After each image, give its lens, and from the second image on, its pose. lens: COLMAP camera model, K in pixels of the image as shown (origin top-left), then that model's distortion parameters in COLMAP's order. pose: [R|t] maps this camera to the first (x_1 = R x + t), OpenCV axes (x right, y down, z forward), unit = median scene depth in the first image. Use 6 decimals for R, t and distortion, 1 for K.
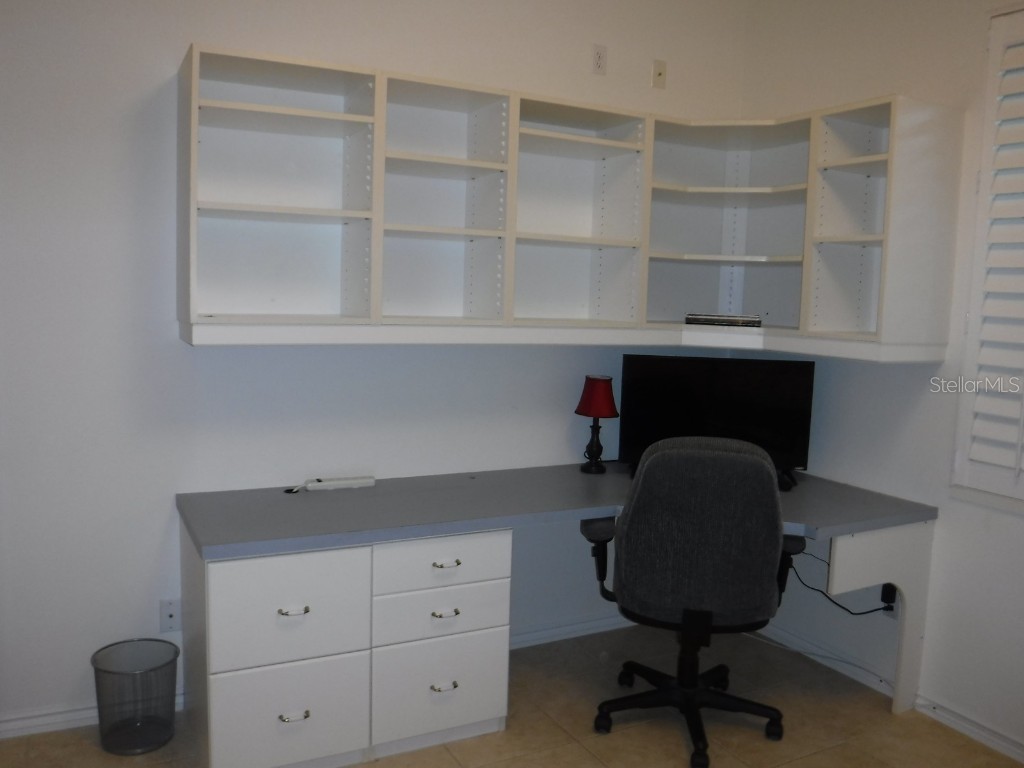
lens RADIAL K [[858.7, 0, 514.1], [0, 858.7, 386.1], [0, 0, 1]] dist [-0.072555, 0.001656]
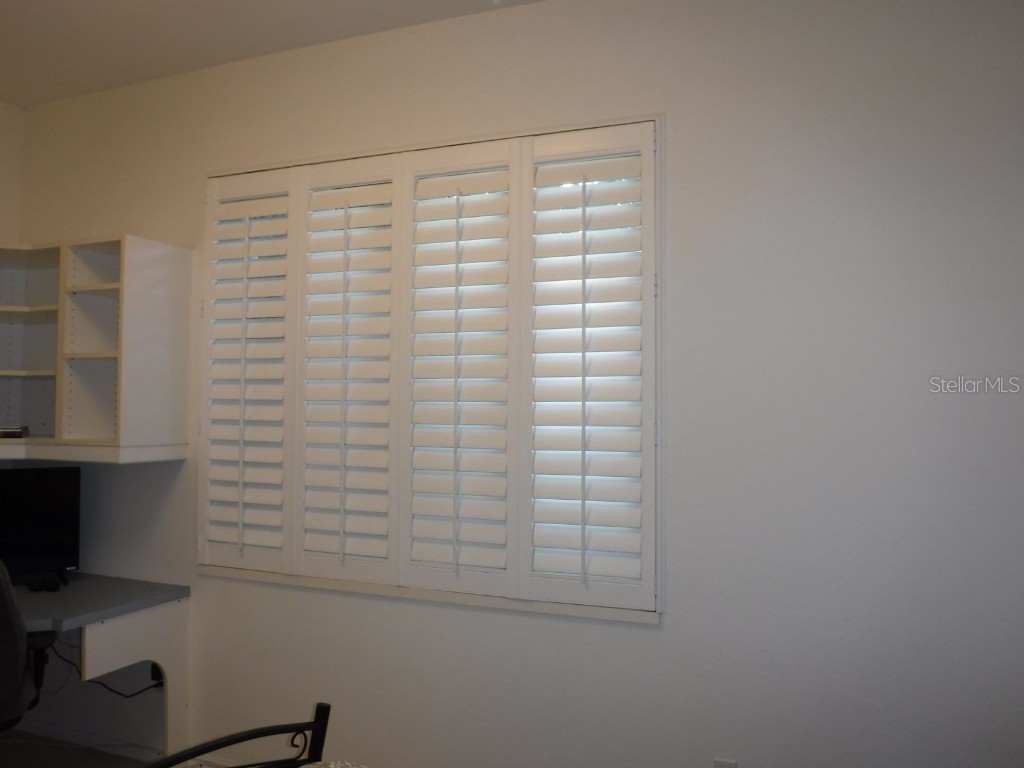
lens RADIAL K [[858.7, 0, 511.0], [0, 858.7, 378.1], [0, 0, 1]] dist [-0.072555, 0.001656]
pose [[0.773995, -0.006329, 0.633160, 0.110552], [0.091417, 0.990591, -0.101849, 0.020136], [-0.626558, 0.136713, 0.767291, -0.194431]]
